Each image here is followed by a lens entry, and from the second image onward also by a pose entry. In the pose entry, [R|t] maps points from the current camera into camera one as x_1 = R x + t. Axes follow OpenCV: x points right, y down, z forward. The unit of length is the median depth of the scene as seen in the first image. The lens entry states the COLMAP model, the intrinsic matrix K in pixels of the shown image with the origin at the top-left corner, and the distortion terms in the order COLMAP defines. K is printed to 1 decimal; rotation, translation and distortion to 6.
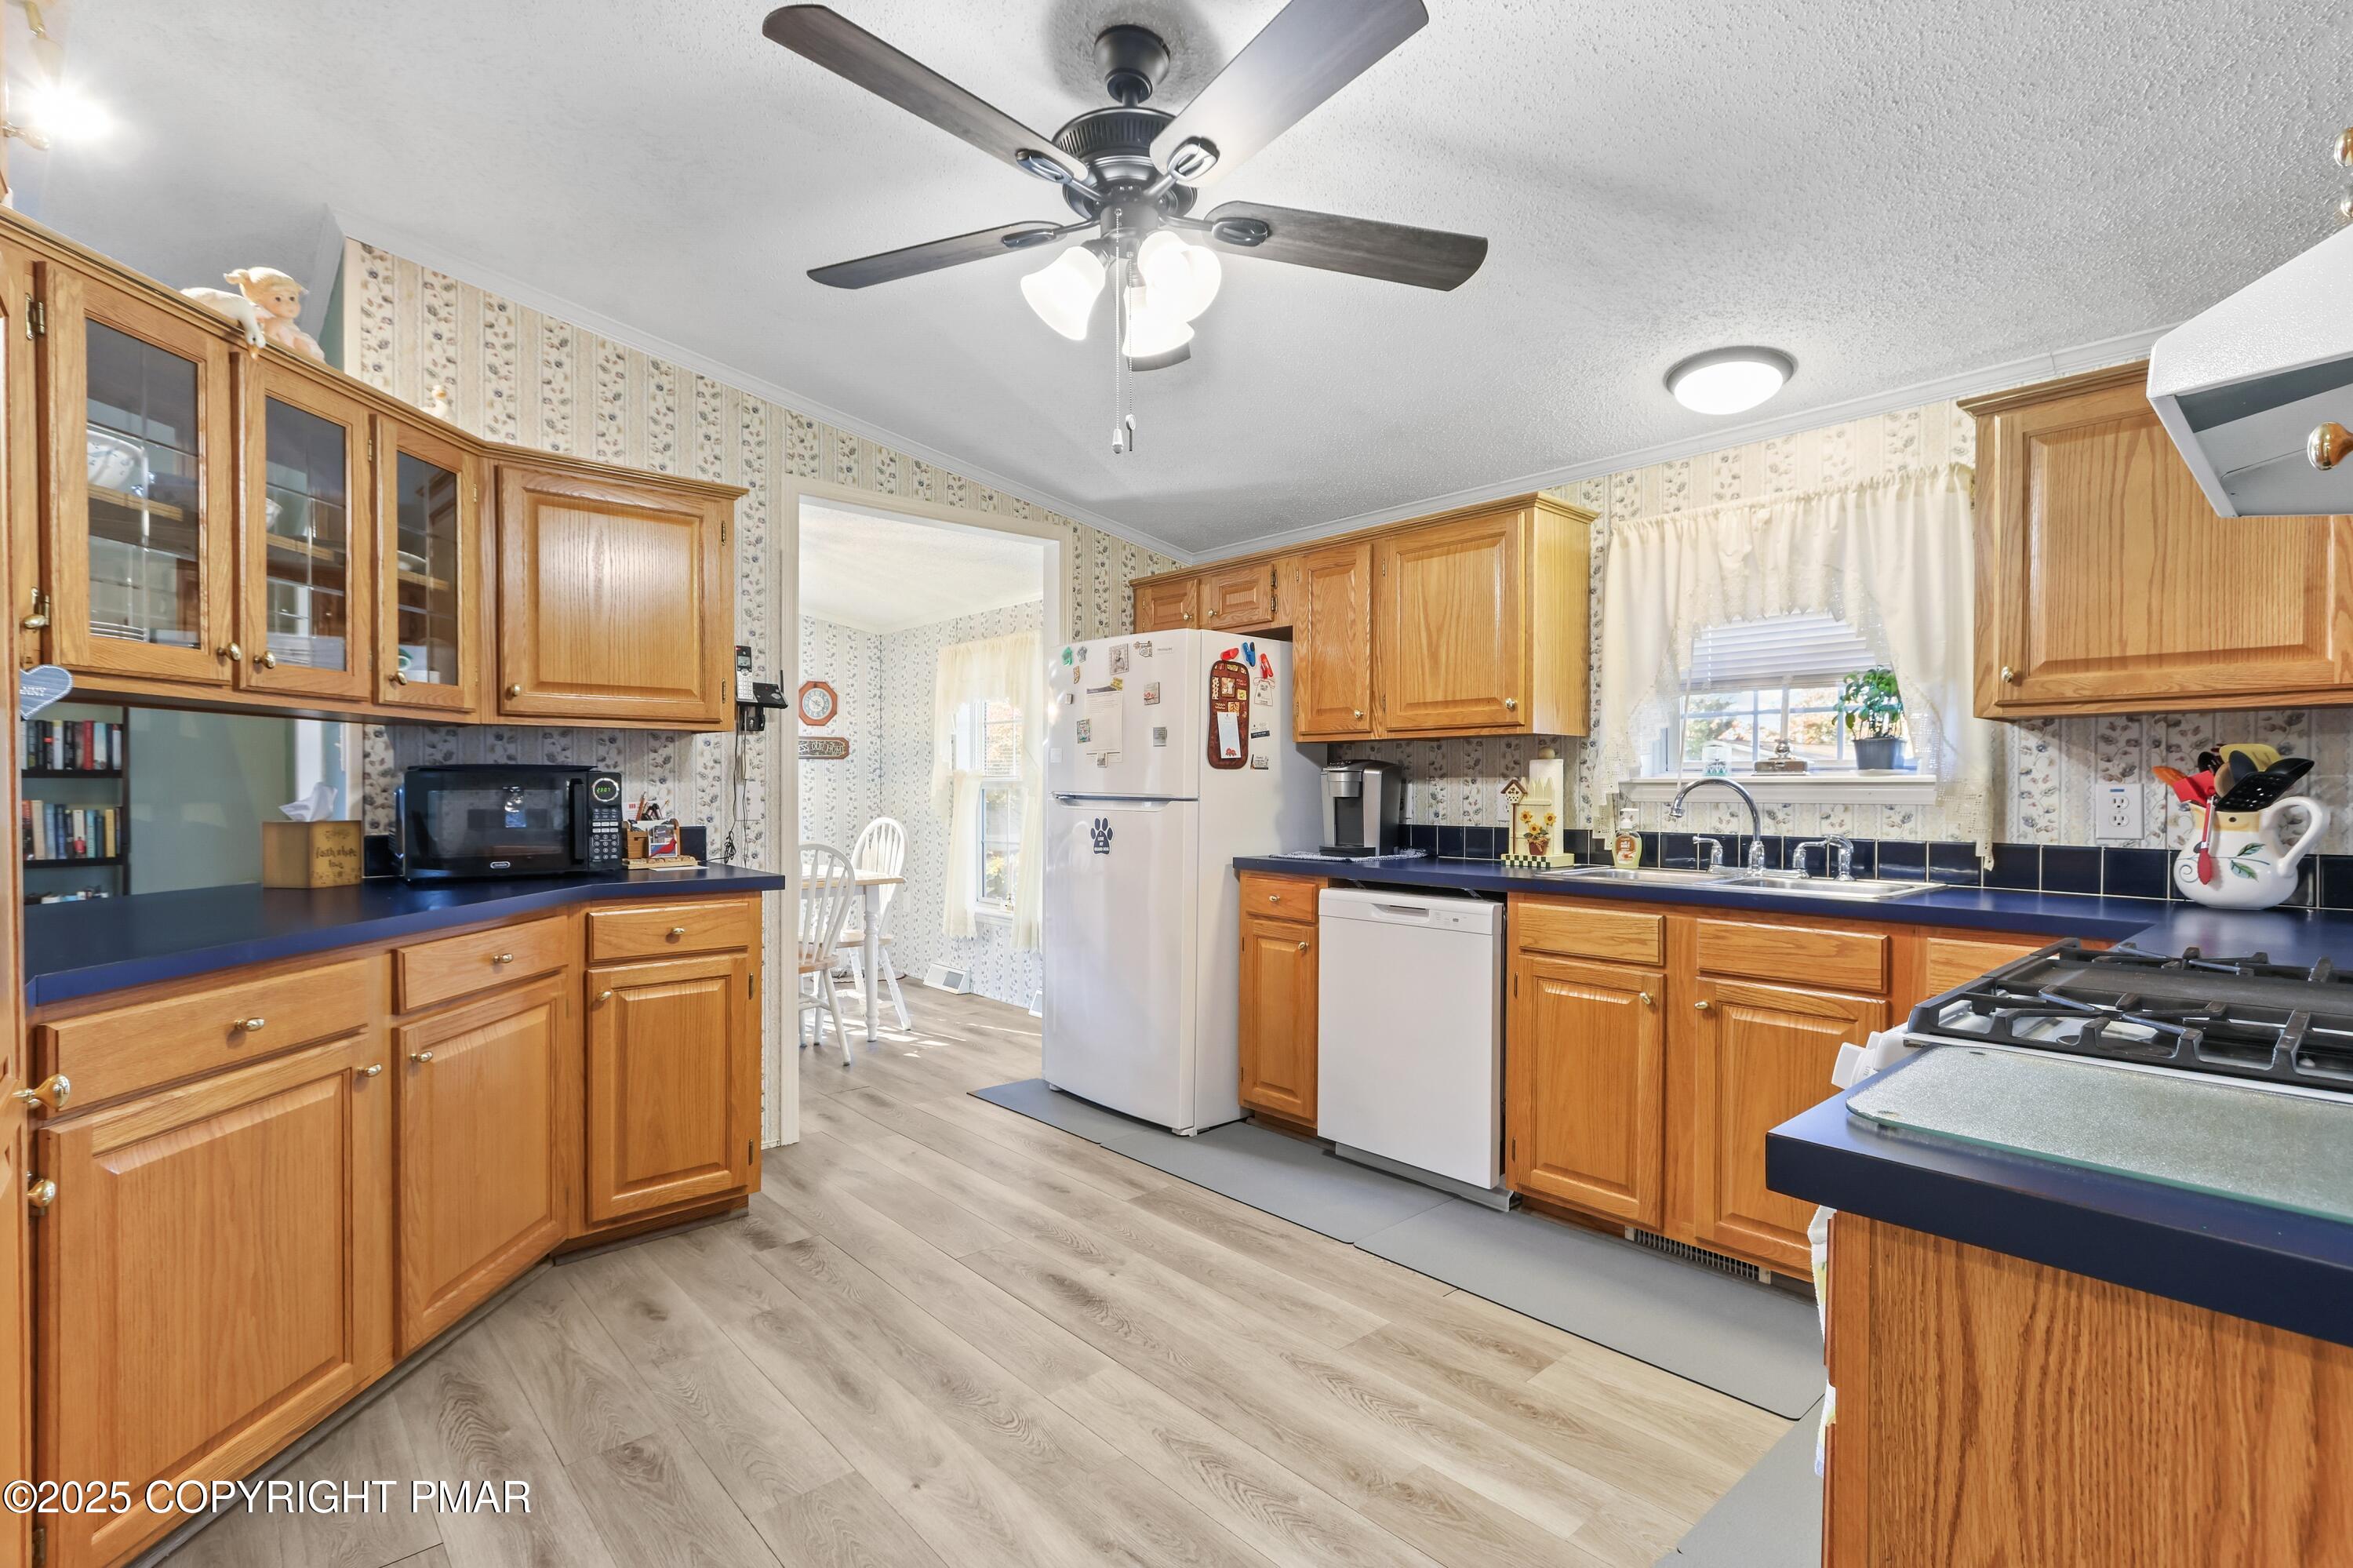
lens RADIAL K [[1099.1, 0, 1176.5], [0, 1099.1, 784.0], [0, 0, 1]] dist [-0.000026, 0.000039]
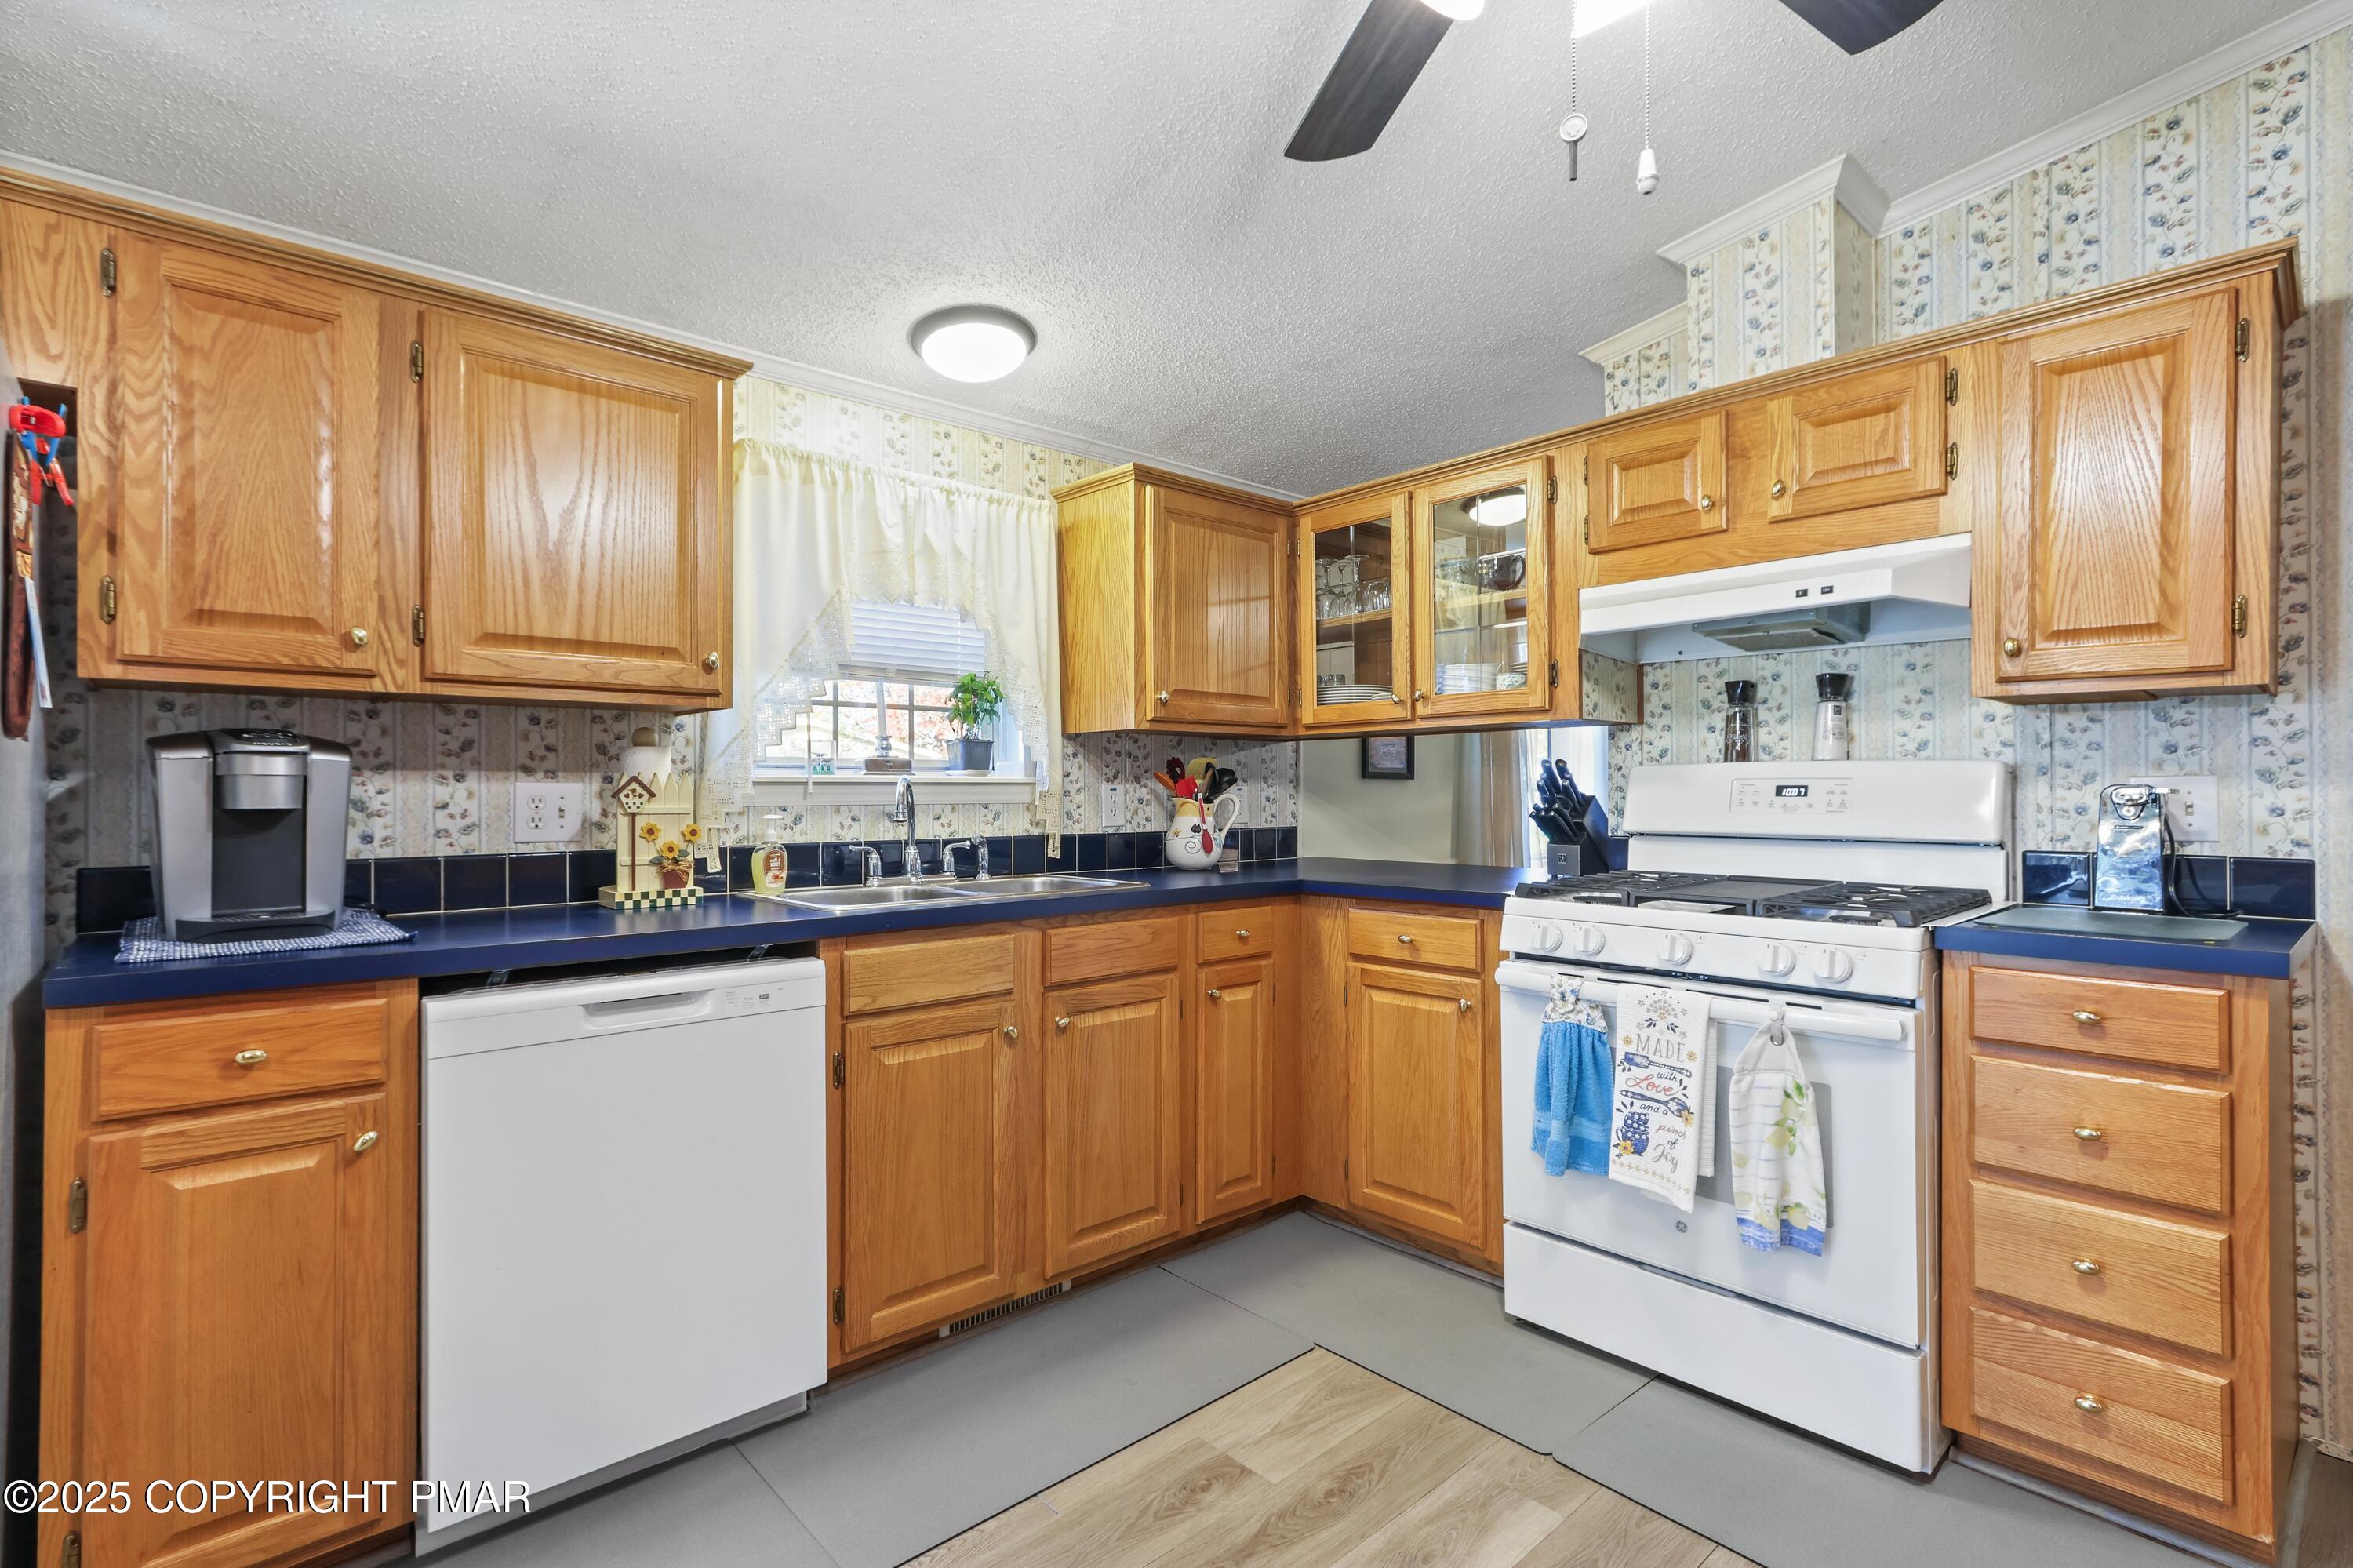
lens RADIAL K [[1093.4, 0, 1174.8], [0, 1093.4, 780.2], [0, 0, 1]] dist [0.001224, 0.001270]
pose [[-0.002954, 0.008082, 0.999963, -0.397927], [-0.000530, 0.999967, -0.008084, 0.004395], [-0.999995, -0.000554, -0.002949, 0.806336]]
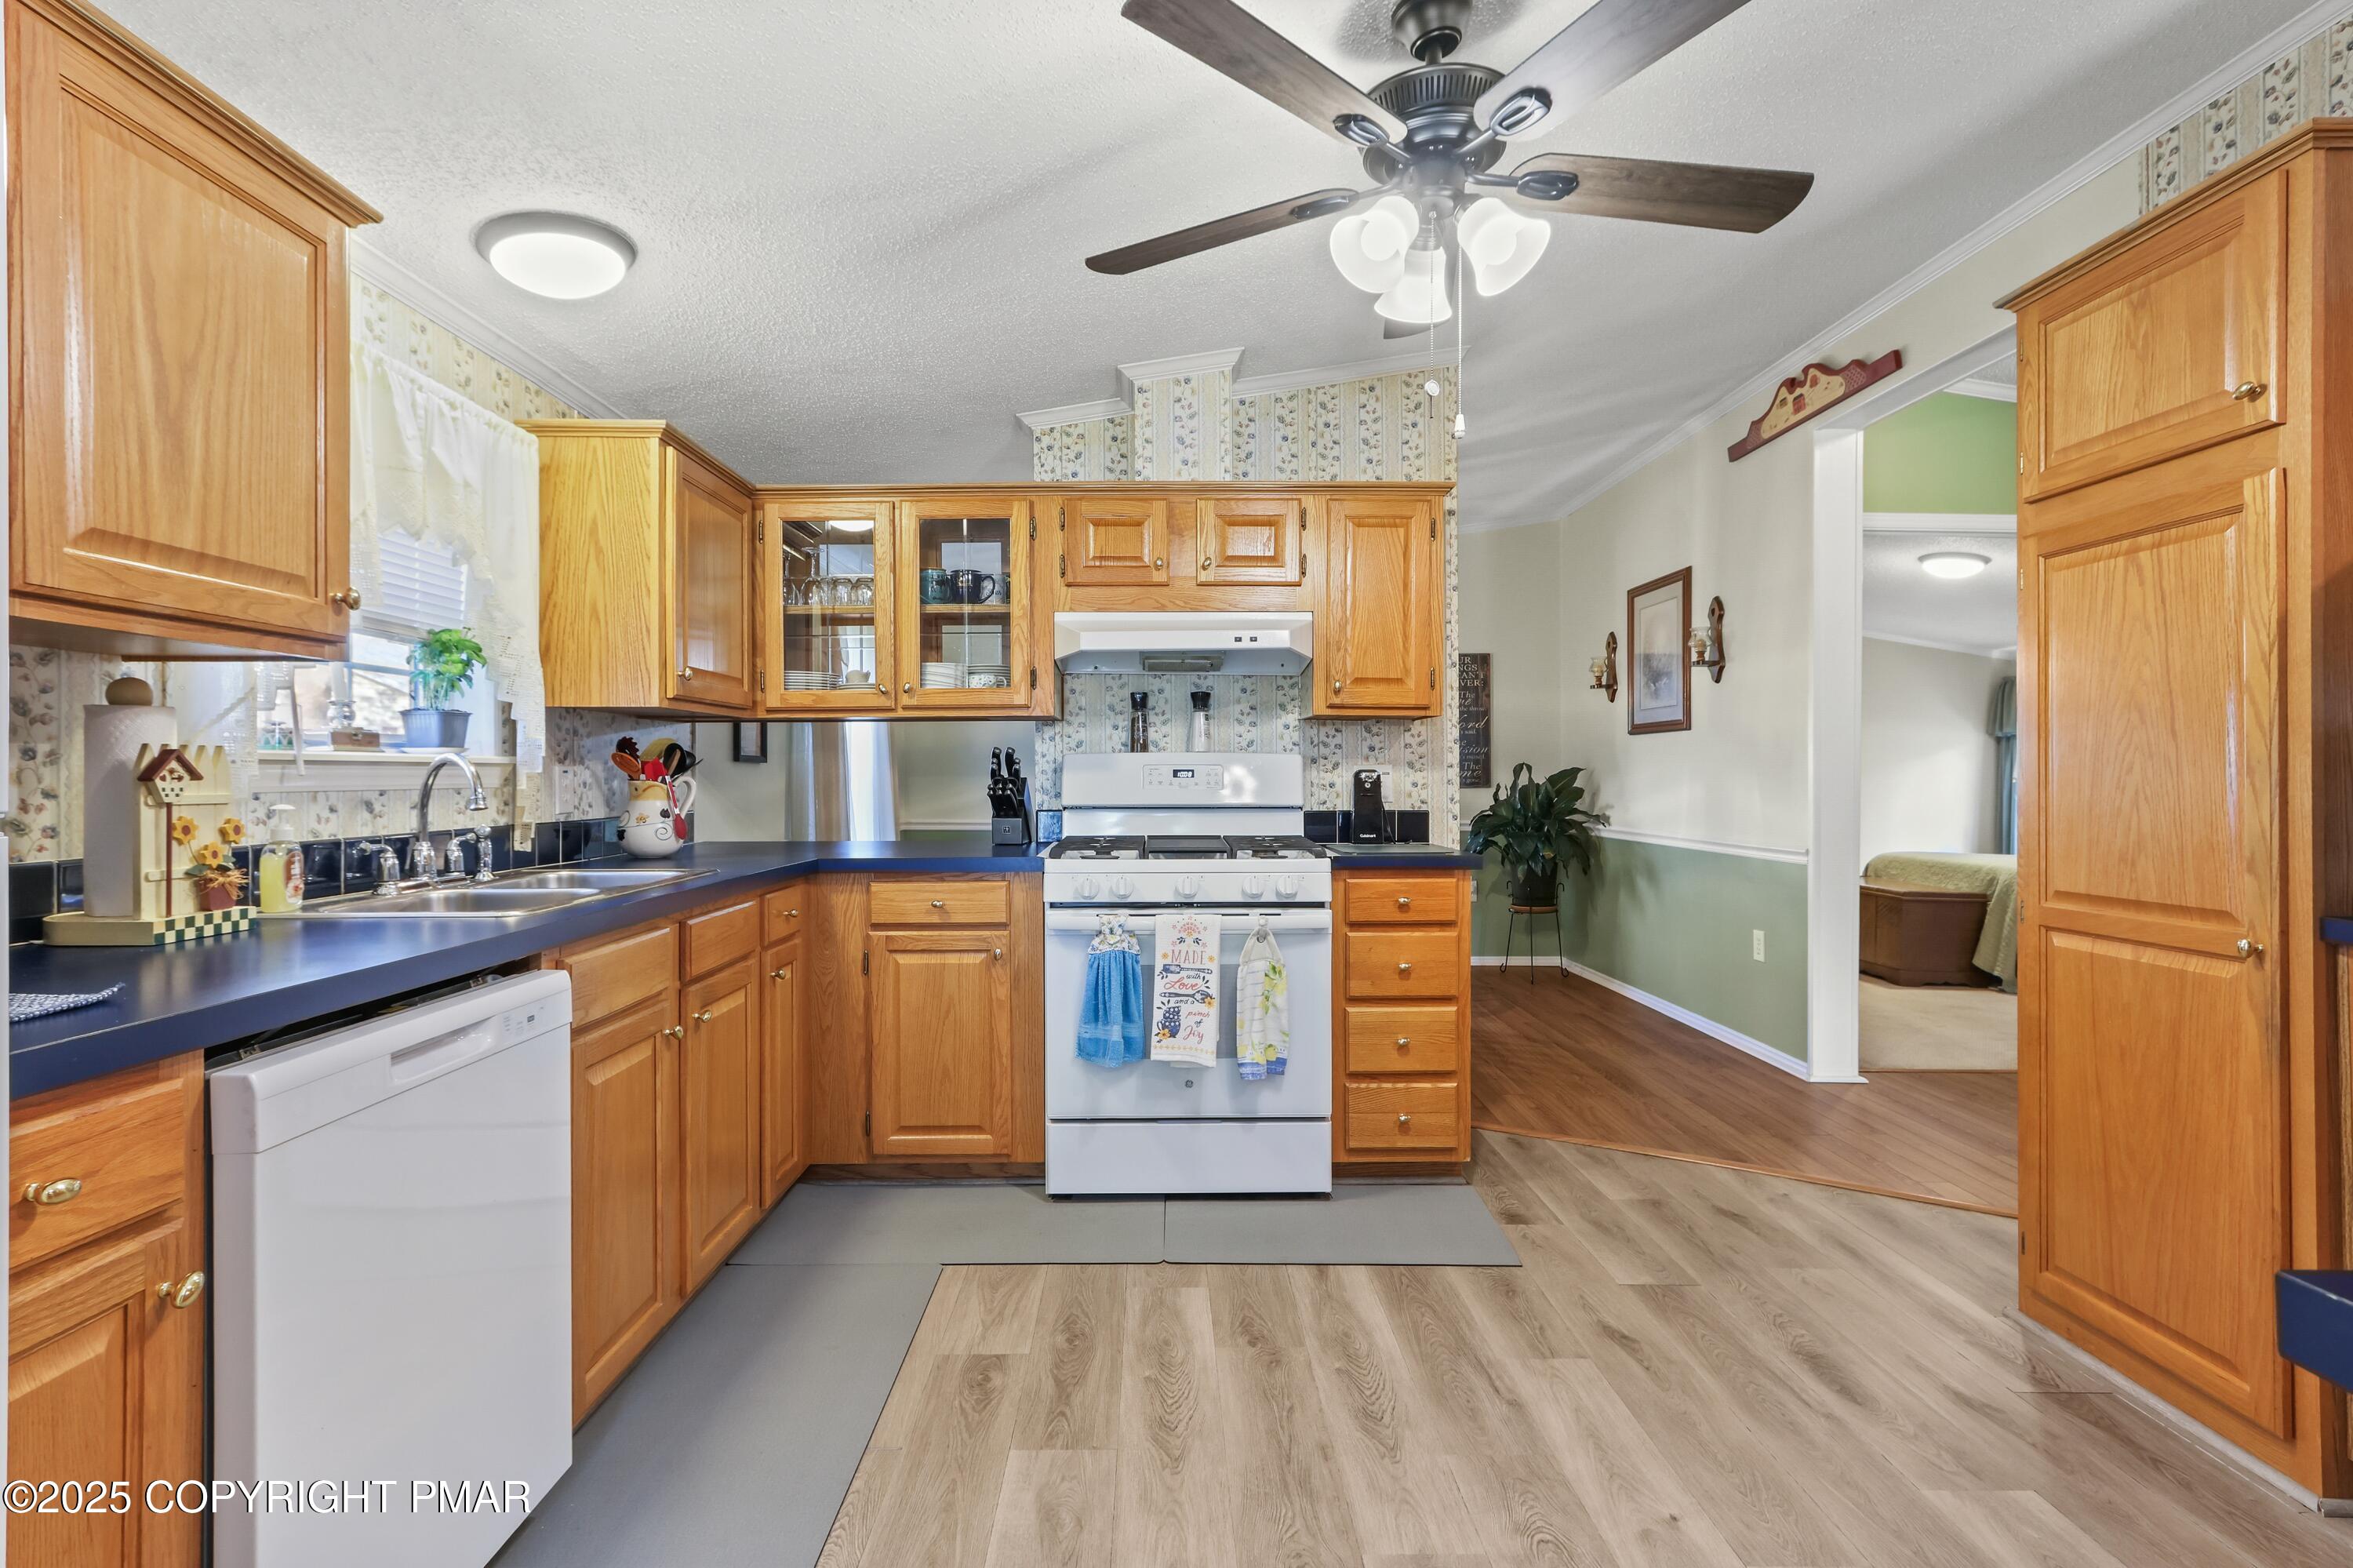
lens RADIAL K [[1108.4, 0, 1162.7], [0, 1108.4, 761.8], [0, 0, 1]] dist [-0.011176, 0.006556]
pose [[-0.744429, 0.006855, 0.667667, -0.342151], [-0.001166, 0.999932, -0.011566, 0.006906], [-0.667701, -0.009388, -0.744370, 1.255596]]
